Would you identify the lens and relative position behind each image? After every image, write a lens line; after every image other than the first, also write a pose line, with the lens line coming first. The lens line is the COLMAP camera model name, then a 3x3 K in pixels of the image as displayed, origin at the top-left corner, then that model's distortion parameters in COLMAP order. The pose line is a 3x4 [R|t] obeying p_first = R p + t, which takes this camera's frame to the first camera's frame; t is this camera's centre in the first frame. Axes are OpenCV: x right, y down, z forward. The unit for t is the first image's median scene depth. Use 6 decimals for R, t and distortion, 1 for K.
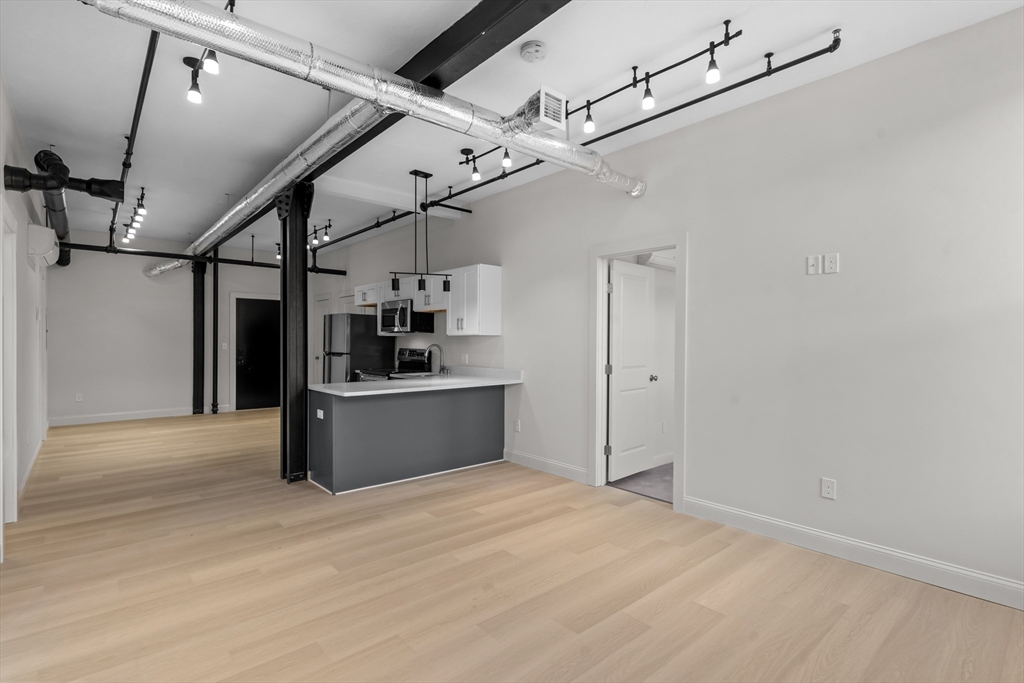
lens RADIAL K [[488.0, 0, 512.0], [0, 488.0, 341.5], [0, 0, 1]] dist [-0.000945, -0.000751]
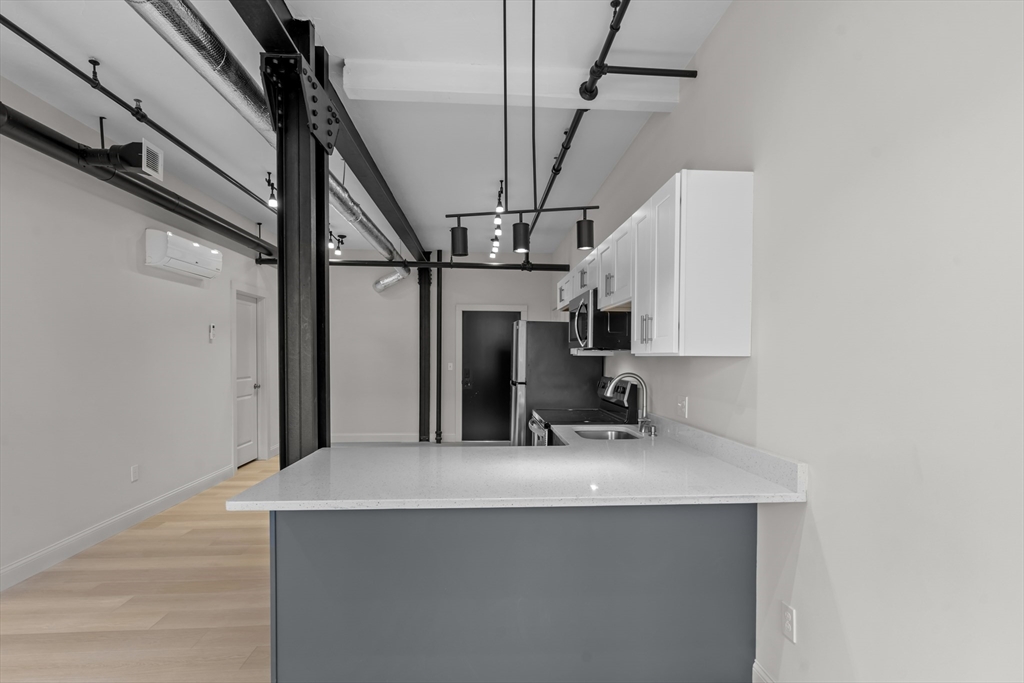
lens RADIAL K [[493.6, 0, 512.6], [0, 493.6, 364.9], [0, 0, 1]] dist [0.001766, 0.000351]
pose [[0.791033, 0.012673, -0.611642, 0.066646], [-0.005212, 0.999889, 0.013977, -0.010480], [0.611751, -0.007868, 0.791011, 0.602195]]
